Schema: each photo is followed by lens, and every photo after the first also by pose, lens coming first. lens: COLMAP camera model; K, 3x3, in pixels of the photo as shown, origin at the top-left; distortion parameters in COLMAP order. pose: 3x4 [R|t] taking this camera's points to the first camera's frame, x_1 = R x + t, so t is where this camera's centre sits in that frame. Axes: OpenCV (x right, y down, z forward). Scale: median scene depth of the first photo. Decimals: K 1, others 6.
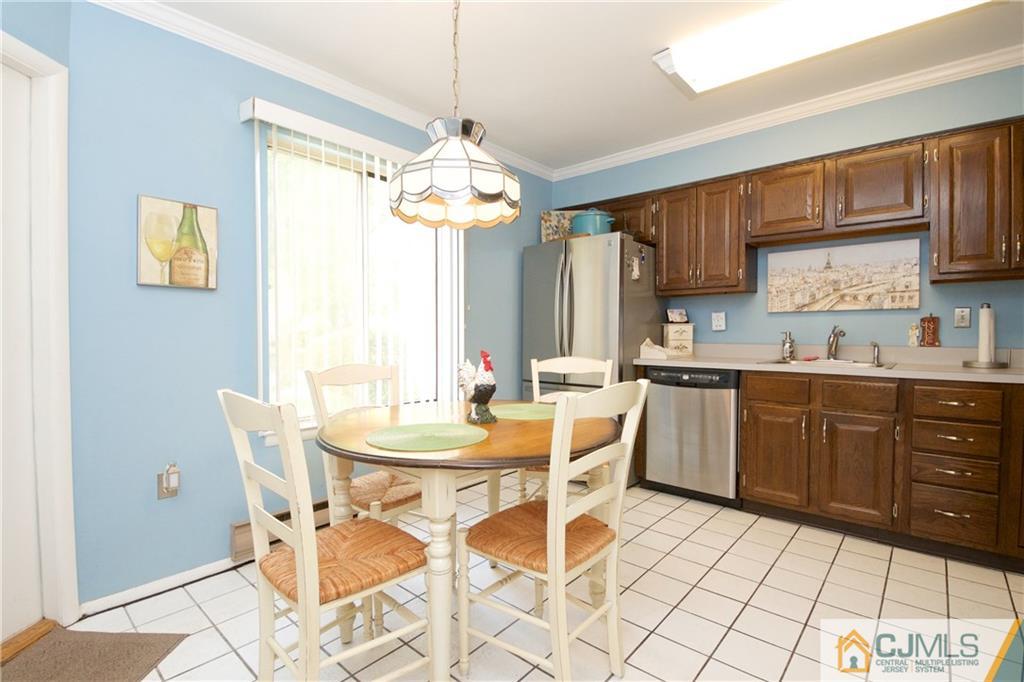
lens RADIAL K [[463.0, 0, 512.1], [0, 463.0, 339.3], [0, 0, 1]] dist [-0.004504, -0.001438]
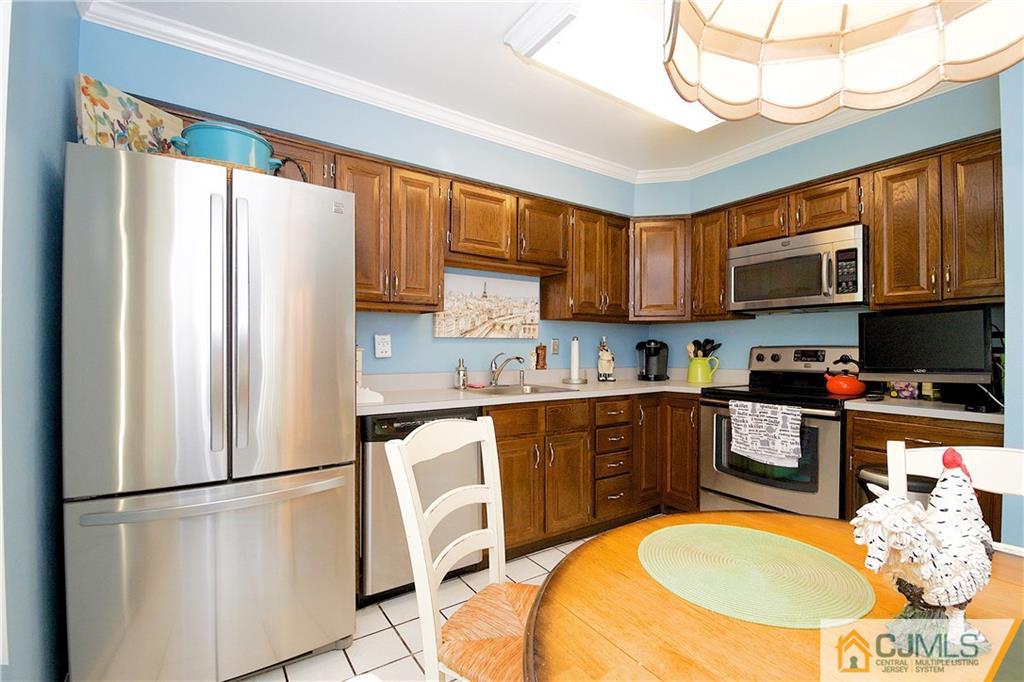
lens RADIAL K [[463.0, 0, 512.9], [0, 463.0, 343.0], [0, 0, 1]] dist [-0.004504, -0.001438]
pose [[0.240296, 0.013905, 0.970600, -0.307866], [0.013065, 0.999761, -0.017557, -0.032337], [-0.970612, 0.016900, 0.240057, 0.703218]]
